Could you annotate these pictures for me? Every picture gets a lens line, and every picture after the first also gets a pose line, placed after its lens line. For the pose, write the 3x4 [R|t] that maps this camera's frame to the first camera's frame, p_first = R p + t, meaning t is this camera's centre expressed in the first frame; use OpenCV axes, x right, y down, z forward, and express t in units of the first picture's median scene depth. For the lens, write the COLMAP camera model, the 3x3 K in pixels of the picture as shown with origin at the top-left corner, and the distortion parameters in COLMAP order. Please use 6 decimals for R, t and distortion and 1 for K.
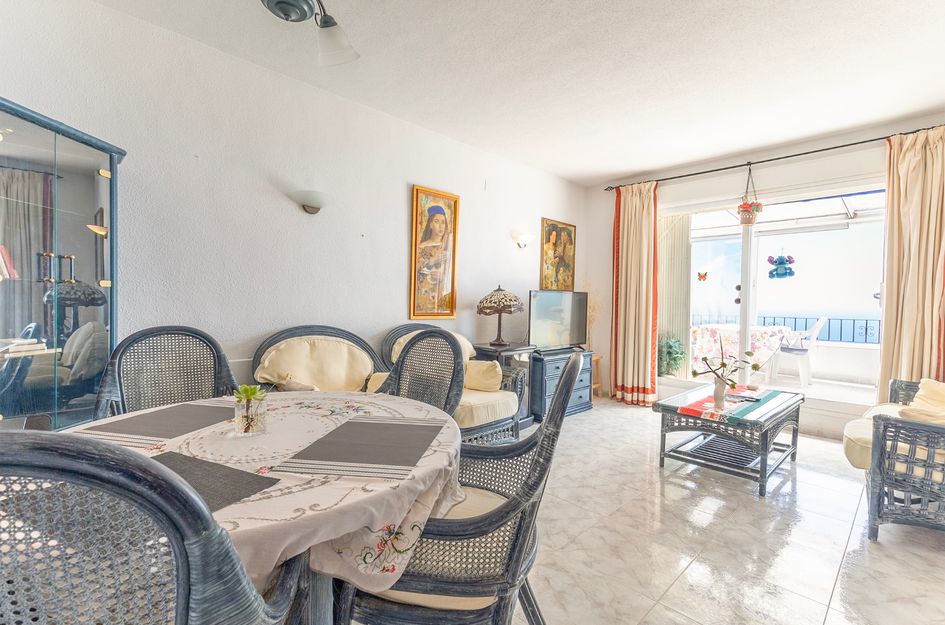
lens RADIAL K [[432.8, 0, 472.0], [0, 432.8, 310.2], [0, 0, 1]] dist [0.016973, 0.000021]
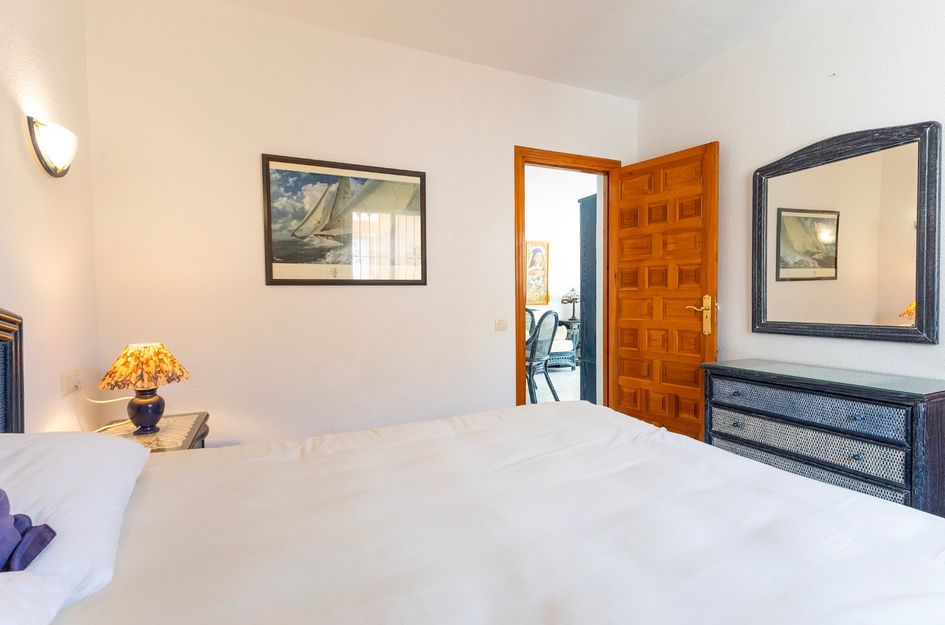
lens RADIAL K [[432.8, 0, 471.5], [0, 432.8, 305.5], [0, 0, 1]] dist [0.016973, 0.000021]
pose [[0.939229, -0.015182, -0.342956, 0.306256], [0.017686, 0.999835, 0.004174, 0.002981], [0.342836, -0.009986, 0.939342, -0.937630]]
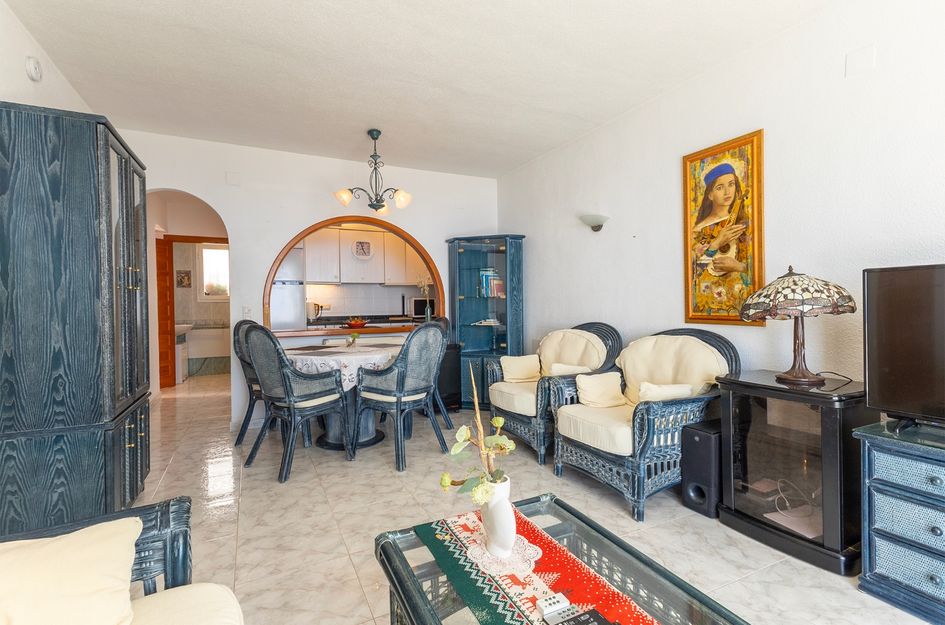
lens RADIAL K [[432.8, 0, 468.5], [0, 432.8, 308.4], [0, 0, 1]] dist [0.016973, 0.000021]
pose [[-0.332118, -0.002554, -0.943234, 0.731796], [-0.019279, 0.999806, 0.004081, -0.001478], [0.943041, 0.019540, -0.332103, 0.855324]]
